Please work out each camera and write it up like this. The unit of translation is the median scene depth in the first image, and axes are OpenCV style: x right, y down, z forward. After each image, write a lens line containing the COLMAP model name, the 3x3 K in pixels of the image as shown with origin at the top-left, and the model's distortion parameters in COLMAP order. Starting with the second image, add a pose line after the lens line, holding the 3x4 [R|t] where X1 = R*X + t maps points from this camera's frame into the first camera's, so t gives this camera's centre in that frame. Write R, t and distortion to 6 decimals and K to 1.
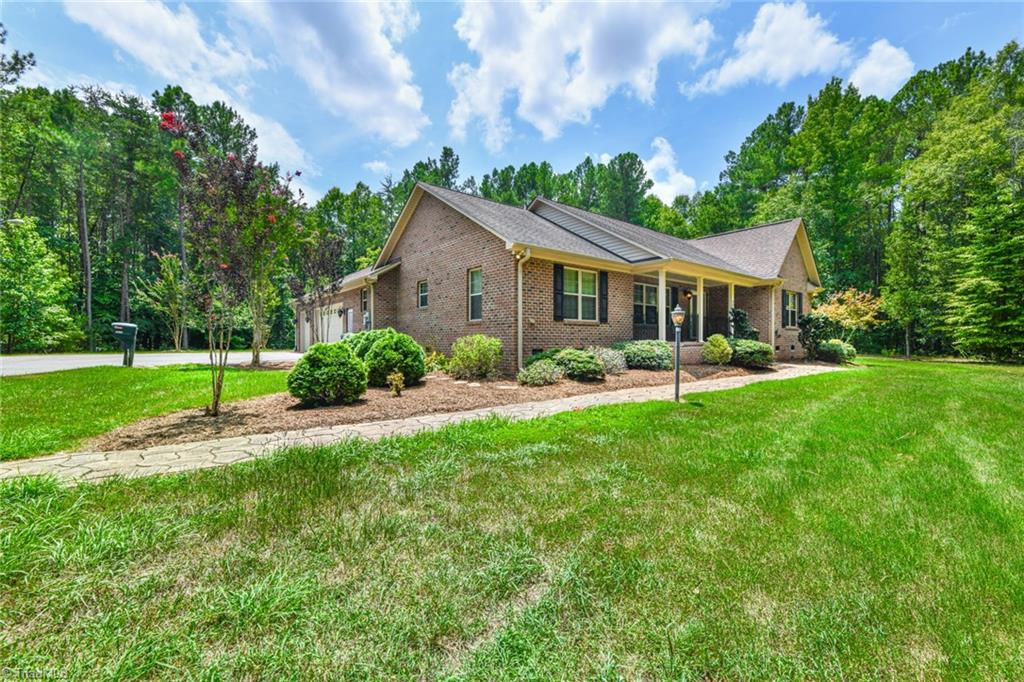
lens RADIAL K [[412.1, 0, 509.5], [0, 412.1, 339.4], [0, 0, 1]] dist [0.018335, -0.001976]
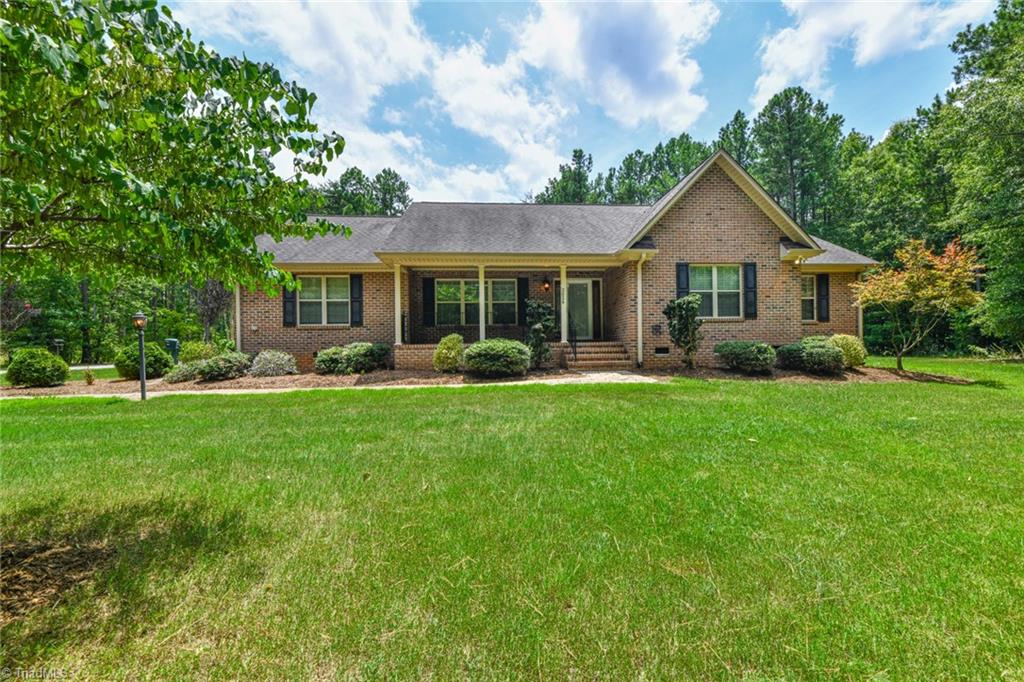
lens RADIAL K [[412.1, 0, 509.9], [0, 412.1, 342.5], [0, 0, 1]] dist [0.018335, -0.001976]
pose [[0.839278, -0.018421, -0.543390, 0.544651], [0.015822, 0.999830, -0.009457, 0.006924], [0.543472, -0.000660, 0.839427, 0.190742]]
